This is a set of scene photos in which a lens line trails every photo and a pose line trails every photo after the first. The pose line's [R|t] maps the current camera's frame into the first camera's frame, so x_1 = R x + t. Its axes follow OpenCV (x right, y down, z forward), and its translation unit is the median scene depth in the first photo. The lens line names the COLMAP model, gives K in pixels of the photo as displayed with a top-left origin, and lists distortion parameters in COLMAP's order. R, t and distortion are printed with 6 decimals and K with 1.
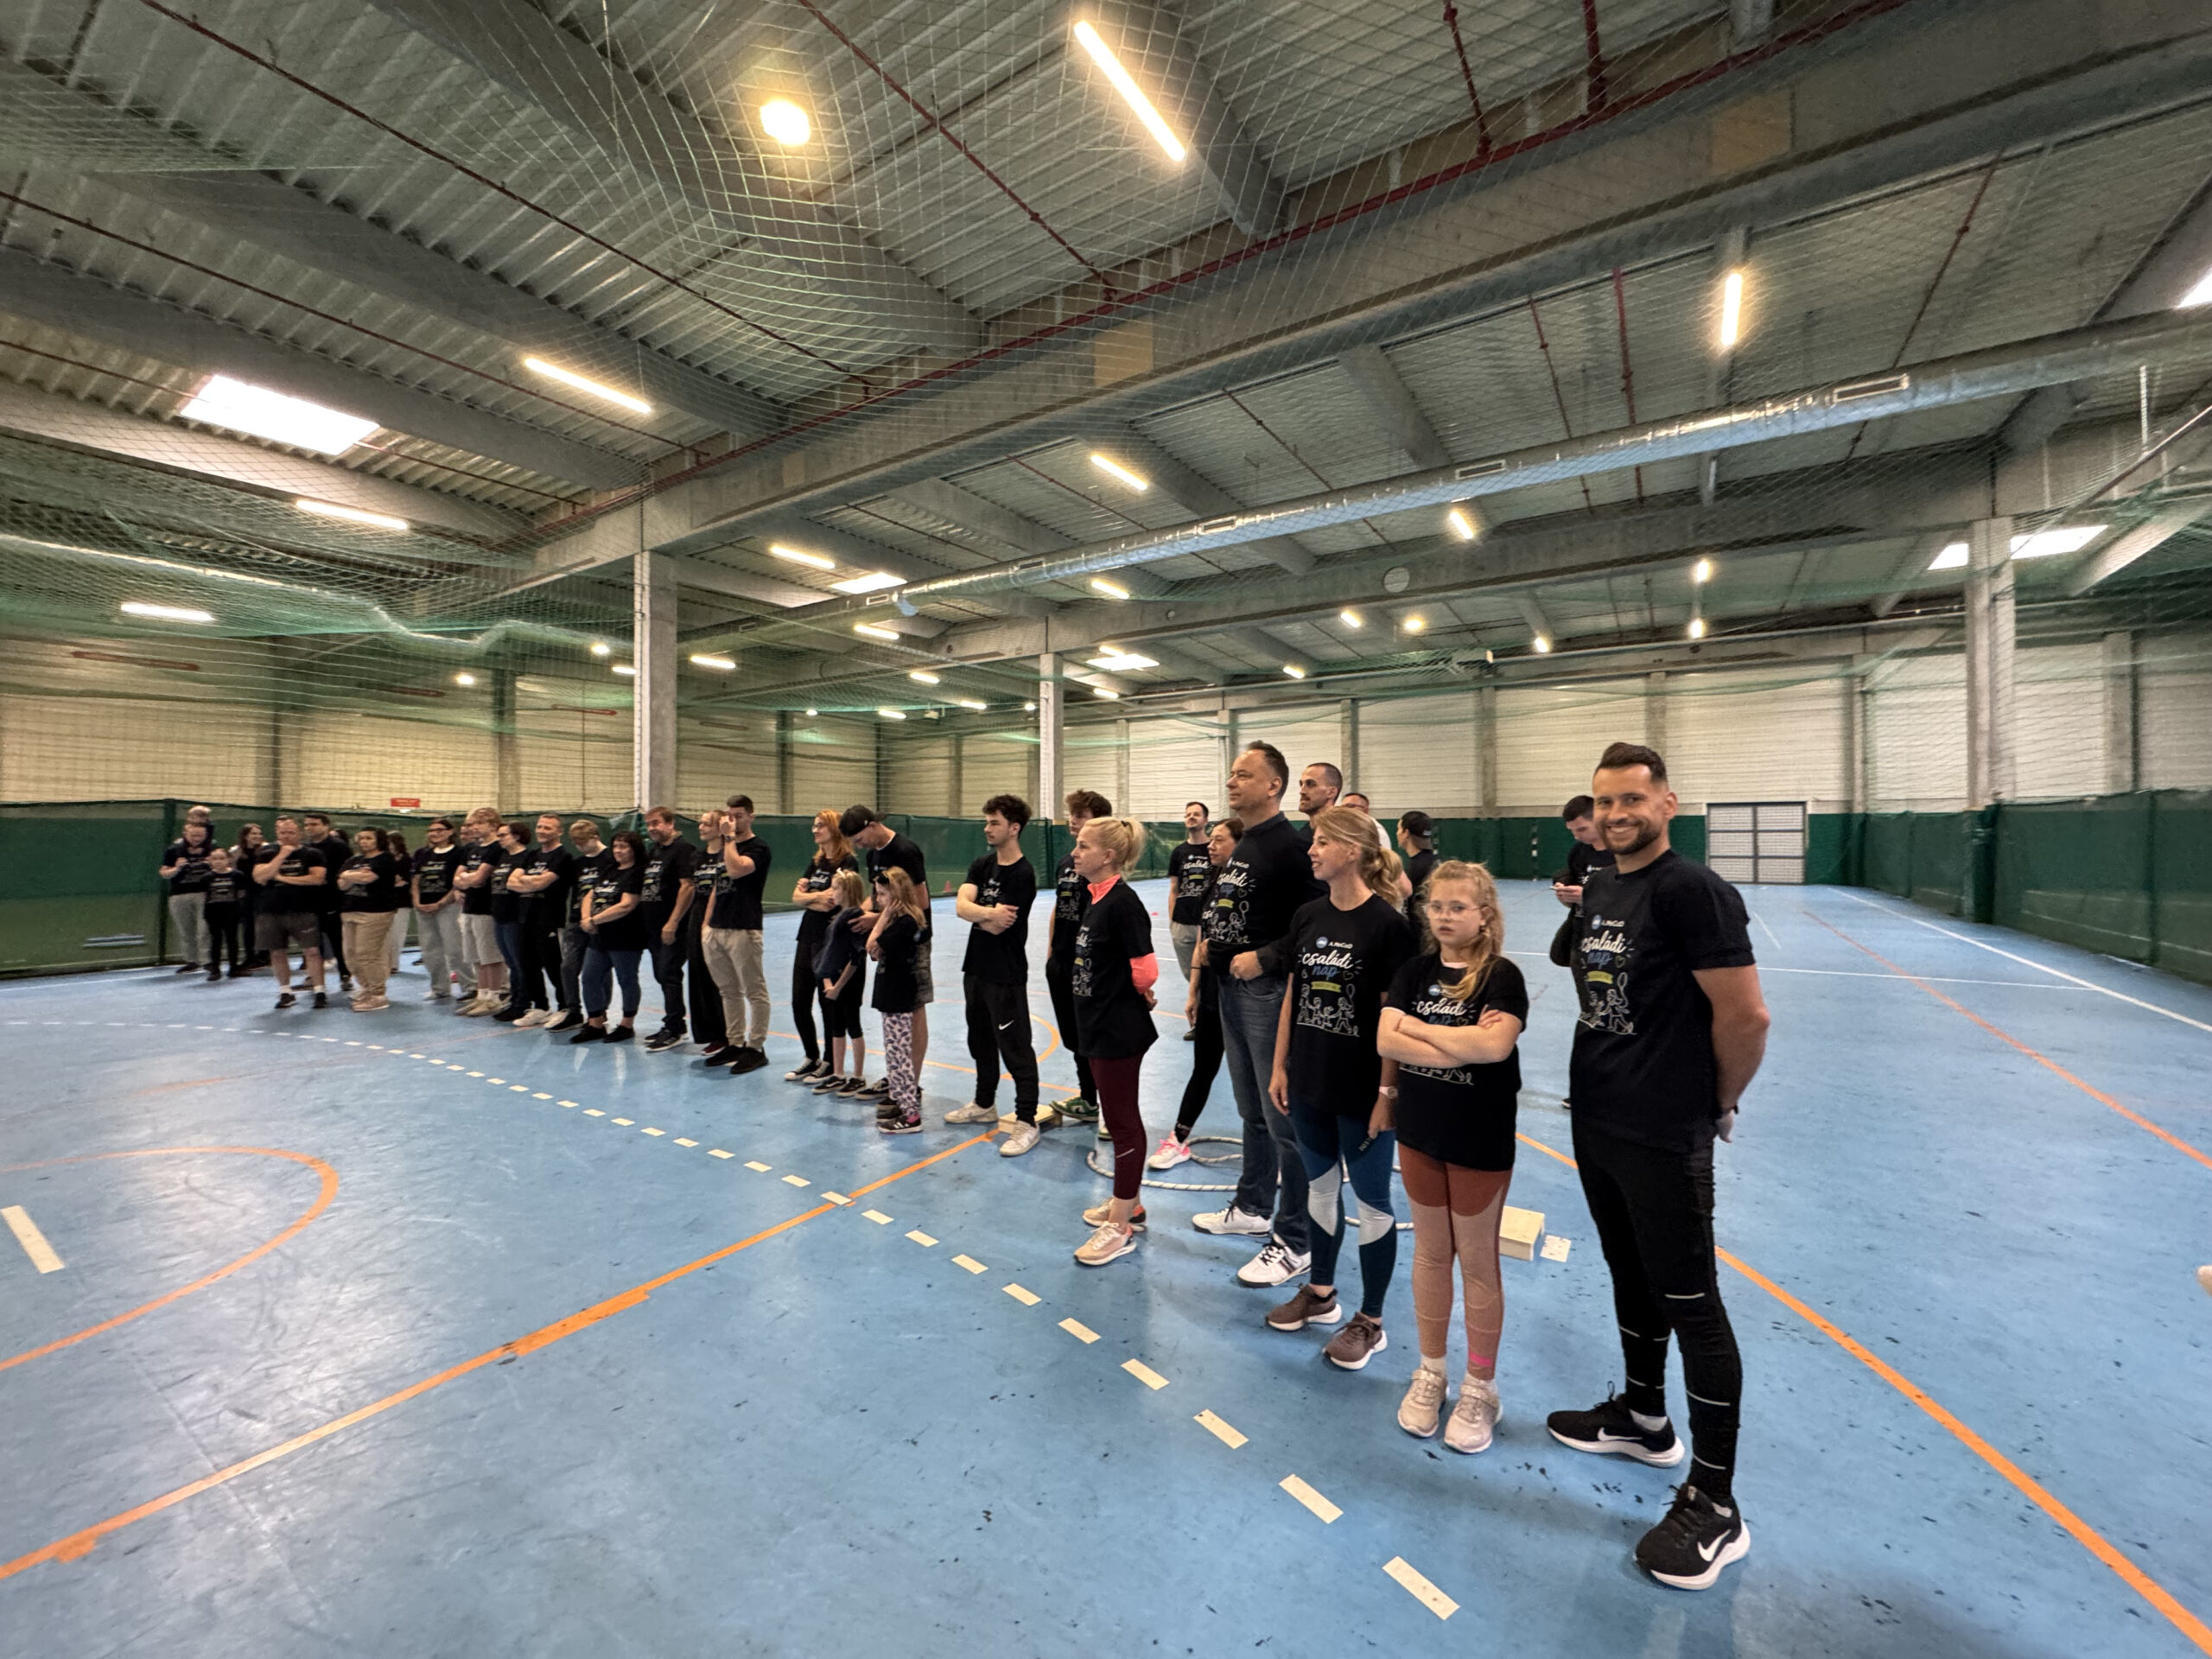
lens RADIAL K [[879.1, 0, 1112.3], [0, 879.1, 827.1], [0, 0, 1]] dist [-0.005109, -0.000331]
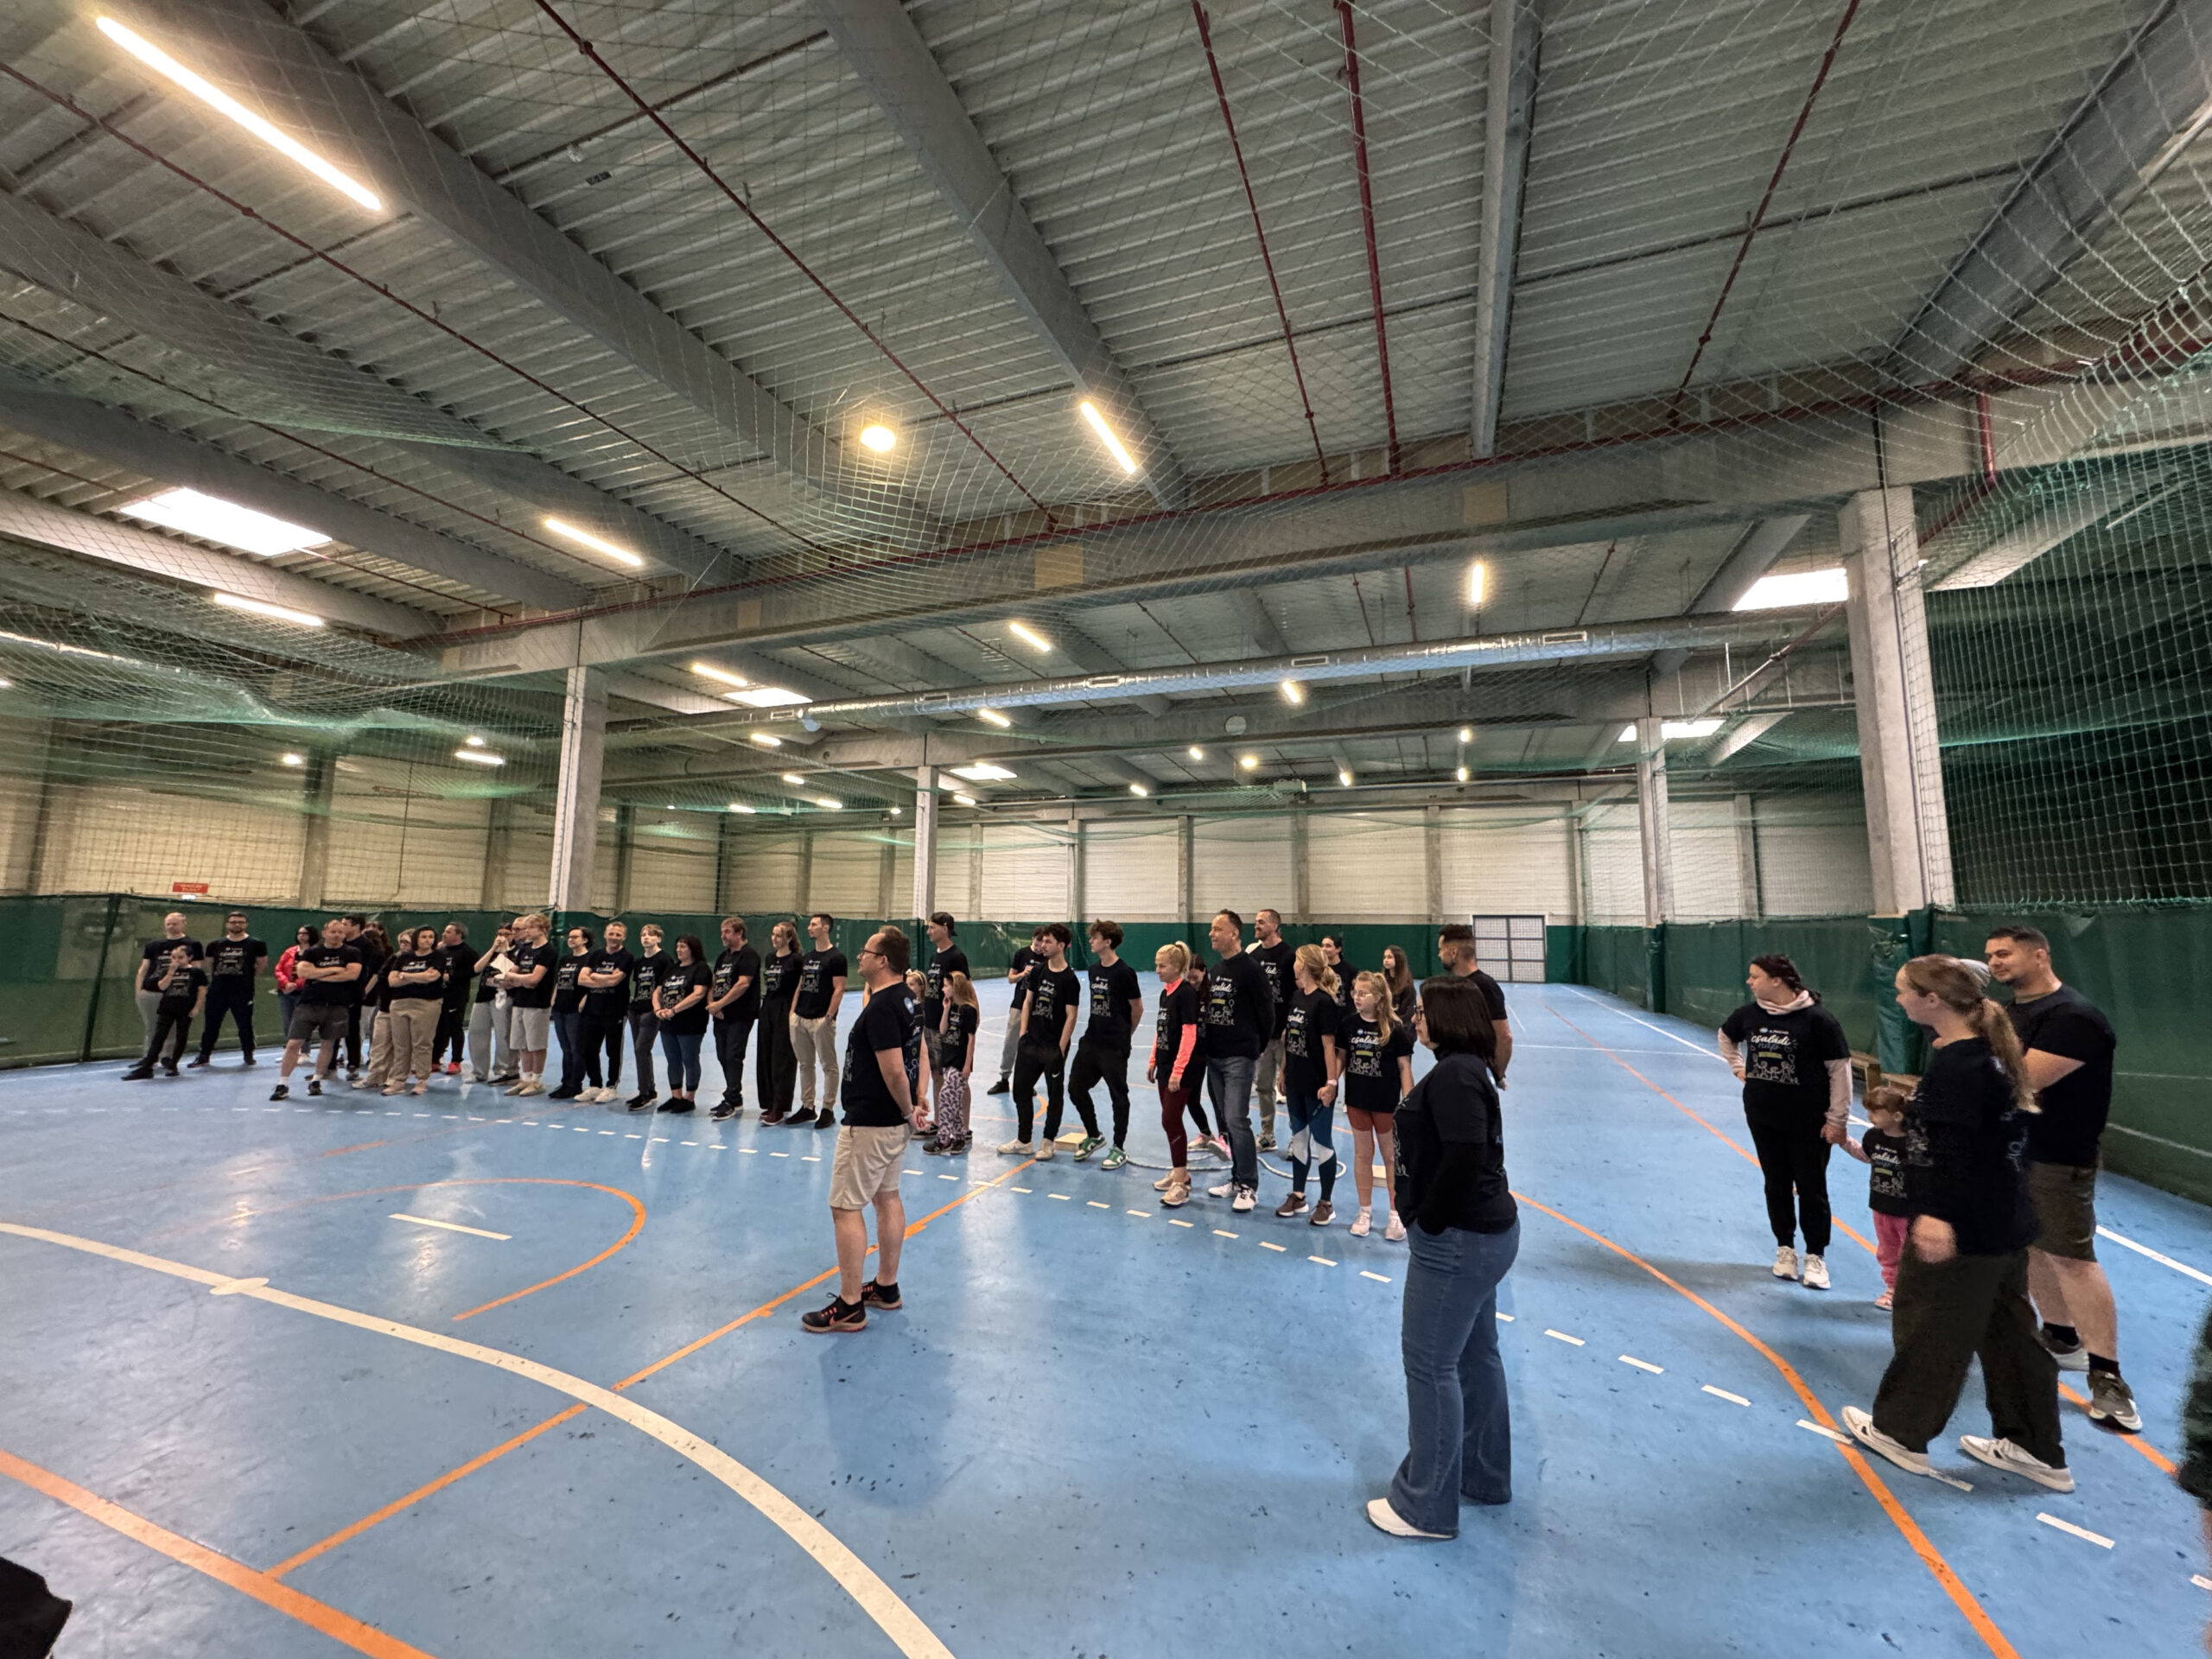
lens RADIAL K [[879.1, 0, 1112.0], [0, 879.1, 824.5], [0, 0, 1]] dist [-0.005109, -0.000331]
pose [[0.978469, 0.038582, 0.202757, -0.088141], [-0.015747, 0.993464, -0.113051, -0.008894], [-0.205793, 0.107424, 0.972681, -0.132556]]
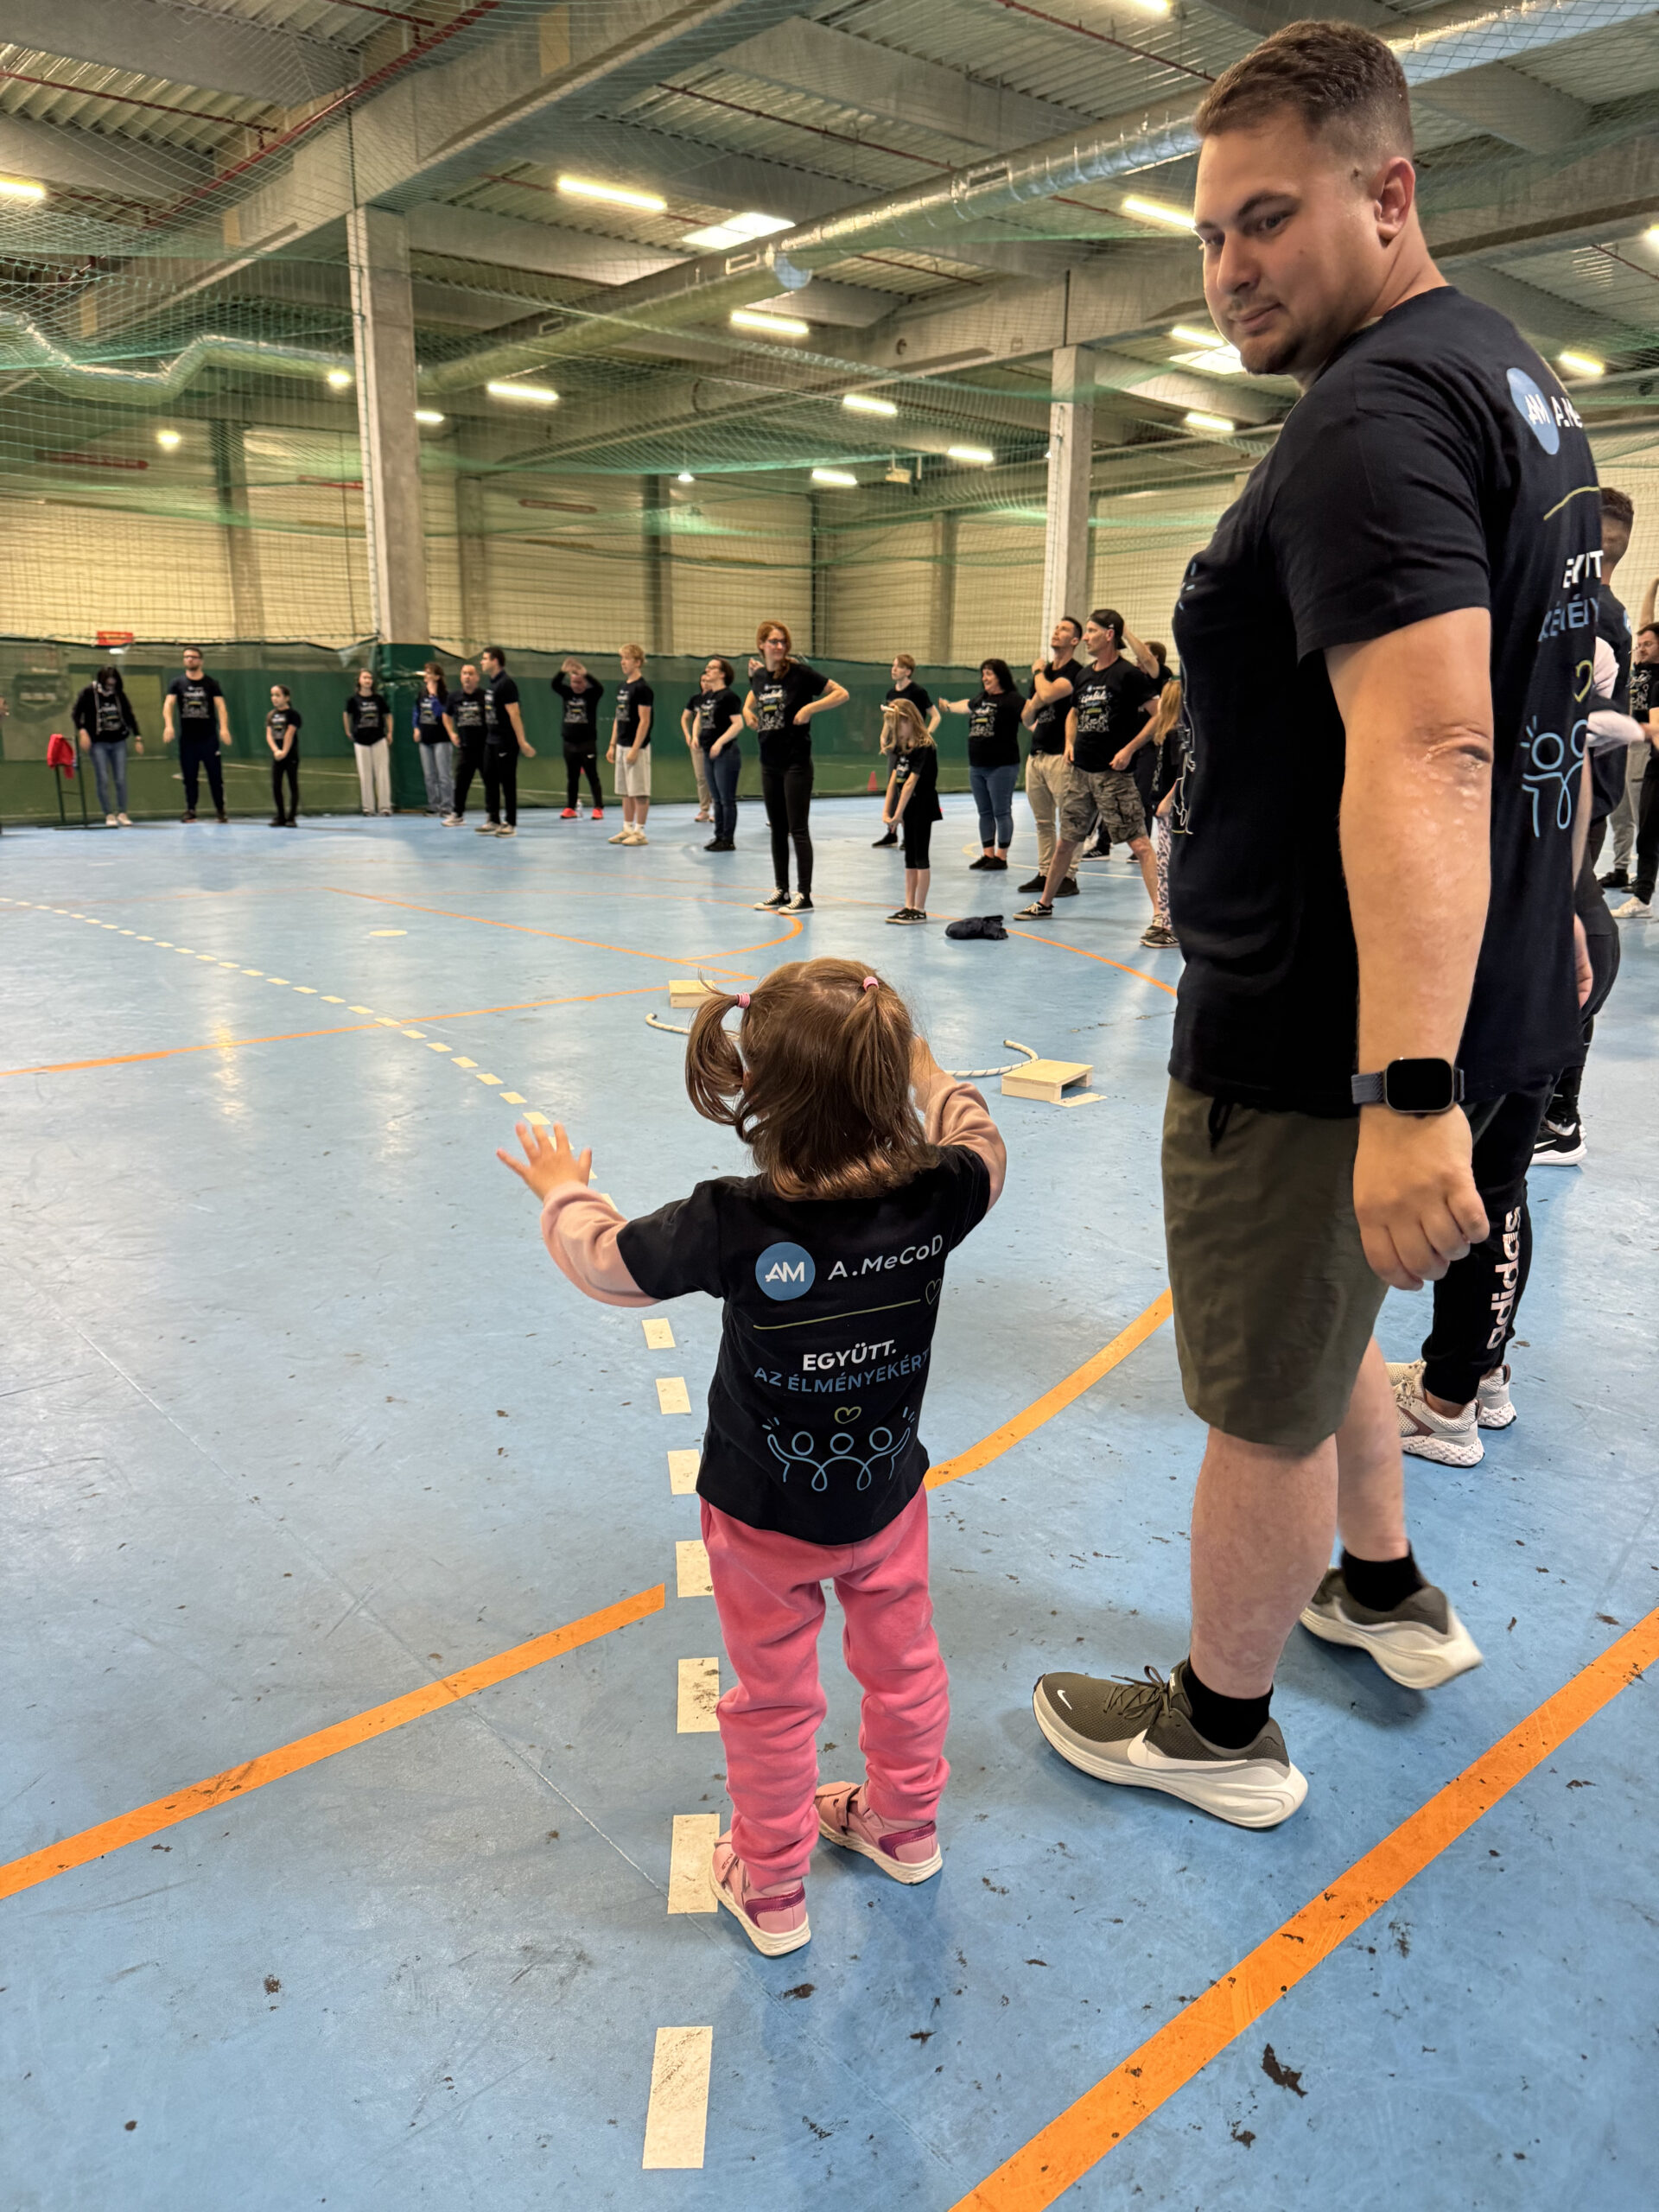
lens RADIAL K [[1578.6, 0, 826.7], [0, 1578.6, 1123.7], [0, 0, 1]] dist [0.005765, -0.013888]
pose [[0.958244, 0.081448, -0.274105, 0.123836], [-0.007647, 0.965533, 0.260167, 0.018161], [0.285848, -0.247208, 0.925840, -0.091015]]
